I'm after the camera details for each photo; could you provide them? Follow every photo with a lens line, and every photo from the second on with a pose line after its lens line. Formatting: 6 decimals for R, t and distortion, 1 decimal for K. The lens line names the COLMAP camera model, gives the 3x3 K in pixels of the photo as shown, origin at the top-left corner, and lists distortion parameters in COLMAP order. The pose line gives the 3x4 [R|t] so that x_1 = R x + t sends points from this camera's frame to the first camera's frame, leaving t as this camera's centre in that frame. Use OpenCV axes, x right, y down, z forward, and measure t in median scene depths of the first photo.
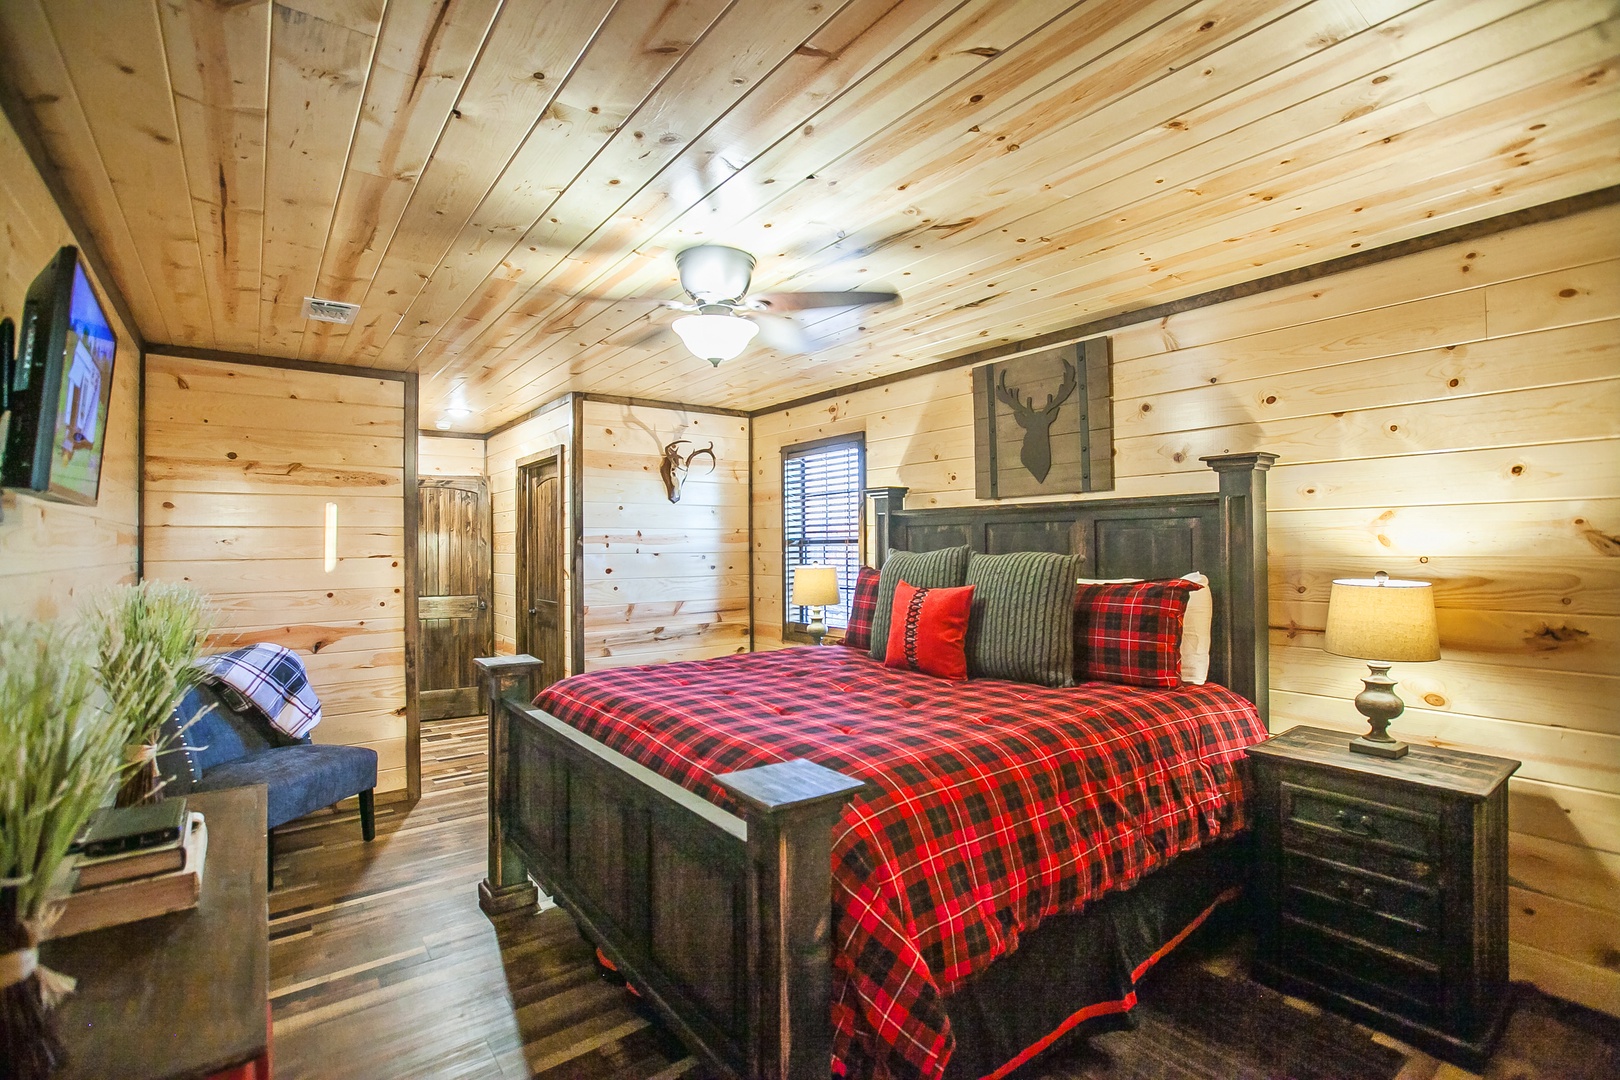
lens RADIAL K [[737.0, 0, 809.7], [0, 737.0, 536.8], [0, 0, 1]] dist [-0.050184, 0.016846]
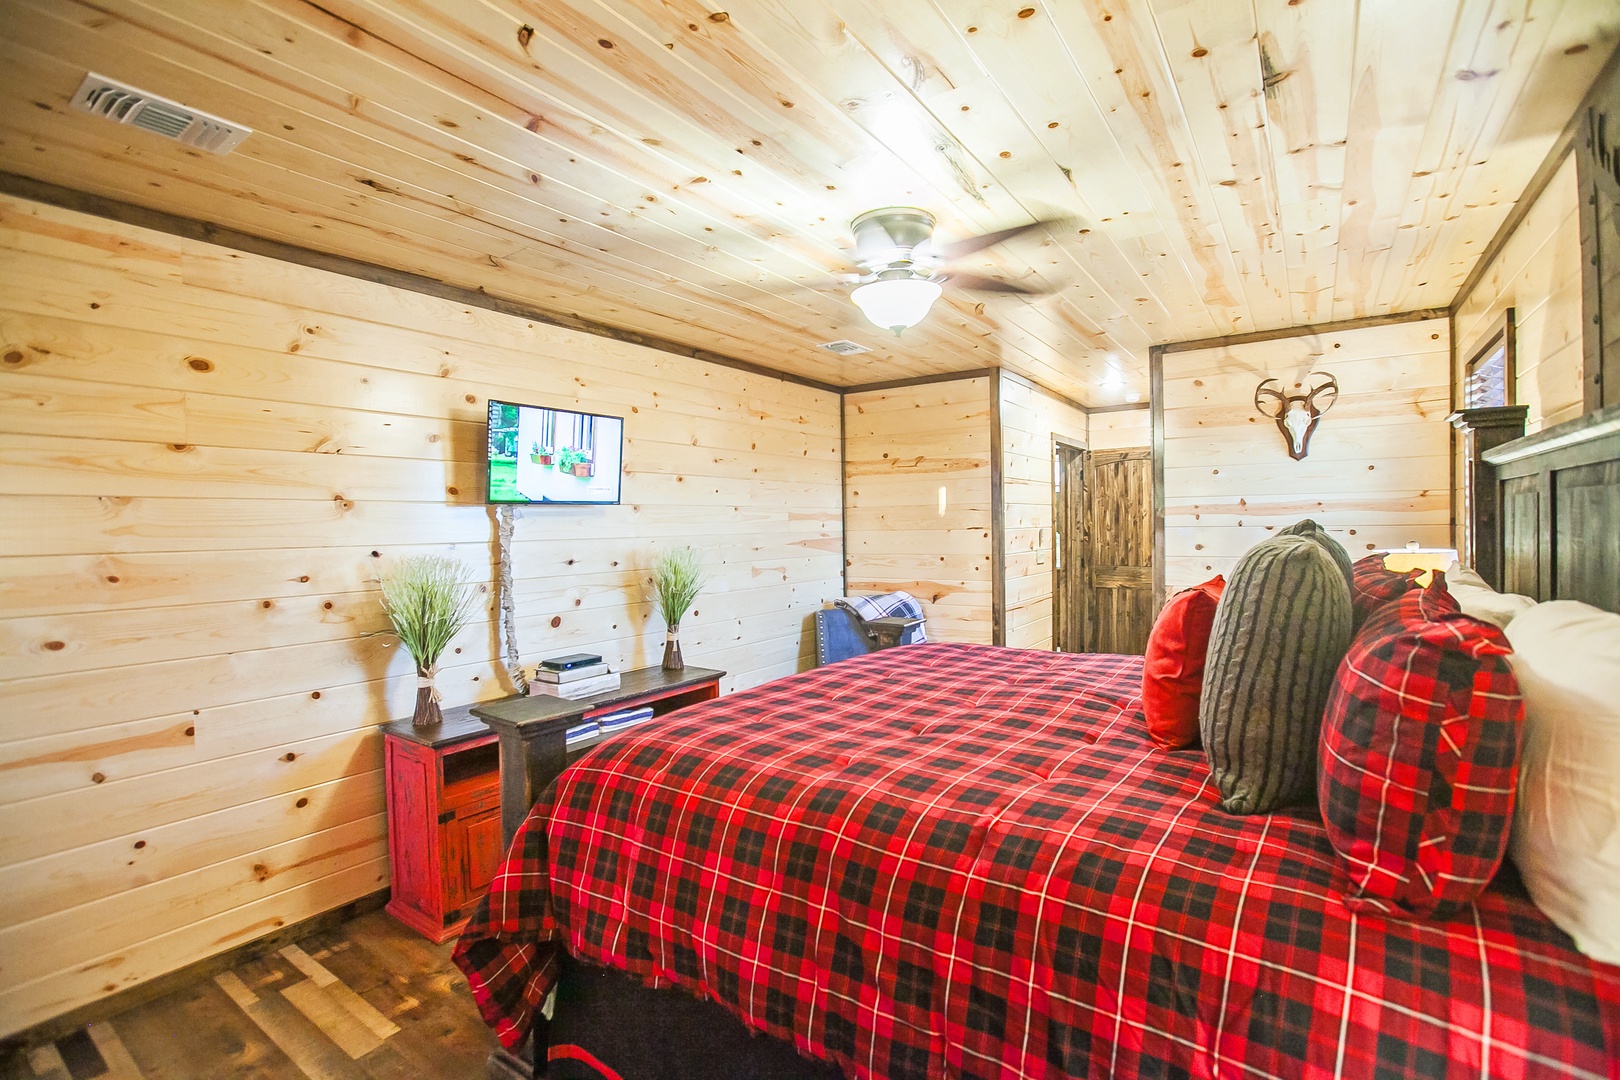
lens RADIAL K [[737.0, 0, 809.7], [0, 737.0, 536.8], [0, 0, 1]] dist [-0.050184, 0.016846]
pose [[0.305950, 0.022023, -0.951793, 0.493836], [0.021974, 0.999303, 0.030186, -0.001568], [0.951794, -0.030150, 0.305252, 0.393329]]
